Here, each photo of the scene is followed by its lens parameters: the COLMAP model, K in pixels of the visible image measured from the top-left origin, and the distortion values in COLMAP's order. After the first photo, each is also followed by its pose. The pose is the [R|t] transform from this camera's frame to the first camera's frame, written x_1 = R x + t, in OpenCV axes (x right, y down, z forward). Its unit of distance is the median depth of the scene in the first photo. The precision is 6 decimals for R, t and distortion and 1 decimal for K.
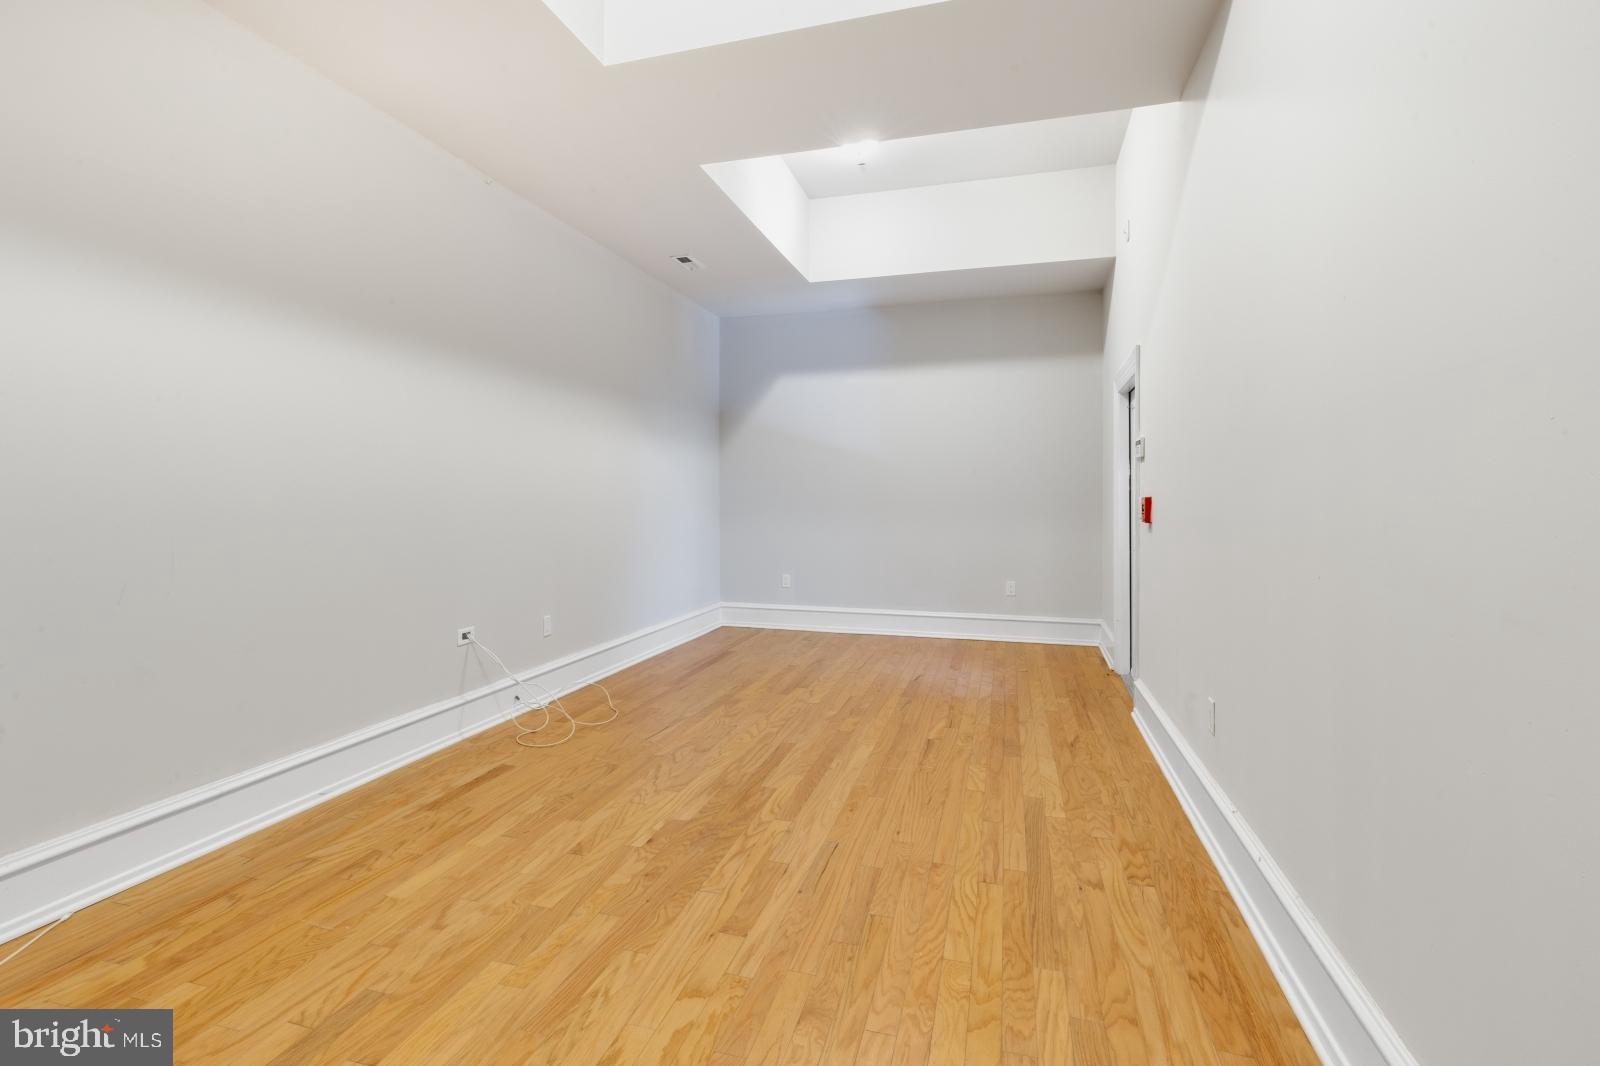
lens RADIAL K [[755.9, 0, 796.1], [0, 755.9, 508.6], [0, 0, 1]] dist [0.003610, 0.000253]
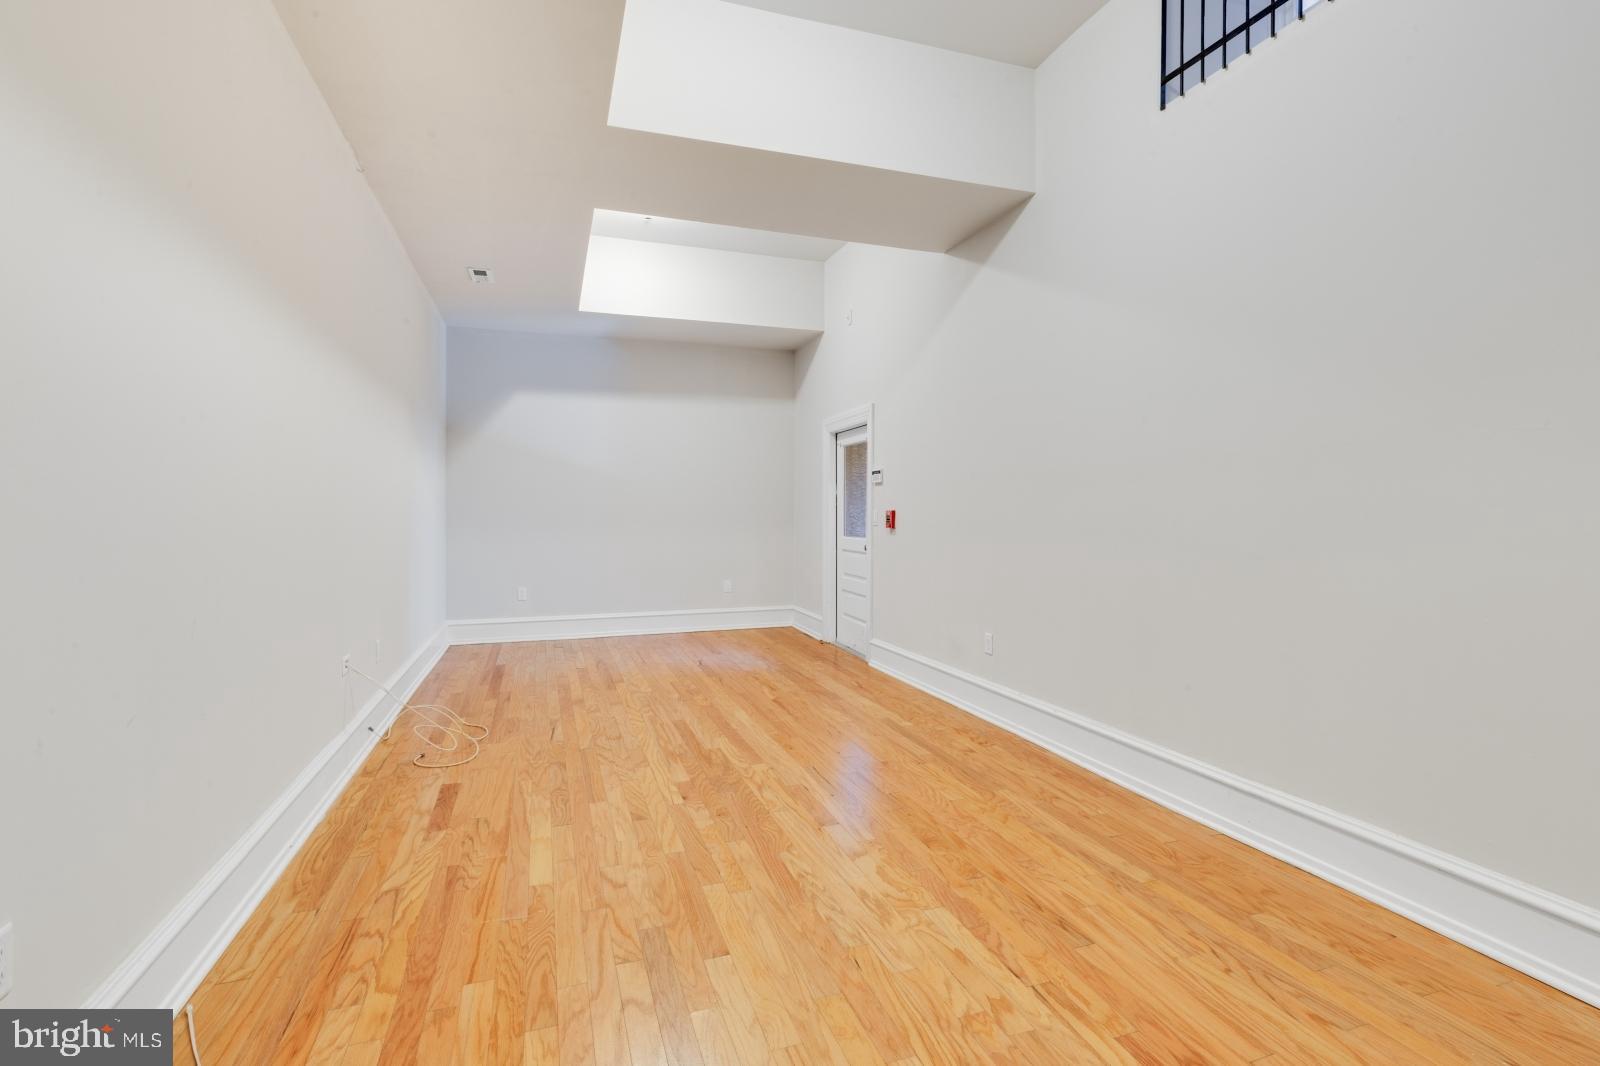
lens RADIAL K [[720.6, 0, 797.8], [0, 720.6, 538.1], [0, 0, 1]] dist [0.001301, -0.000017]
pose [[0.818614, -0.025026, 0.573799, -0.676187], [0.012556, 0.999591, 0.025684, -0.001169], [-0.574207, -0.013821, 0.818594, -0.036148]]
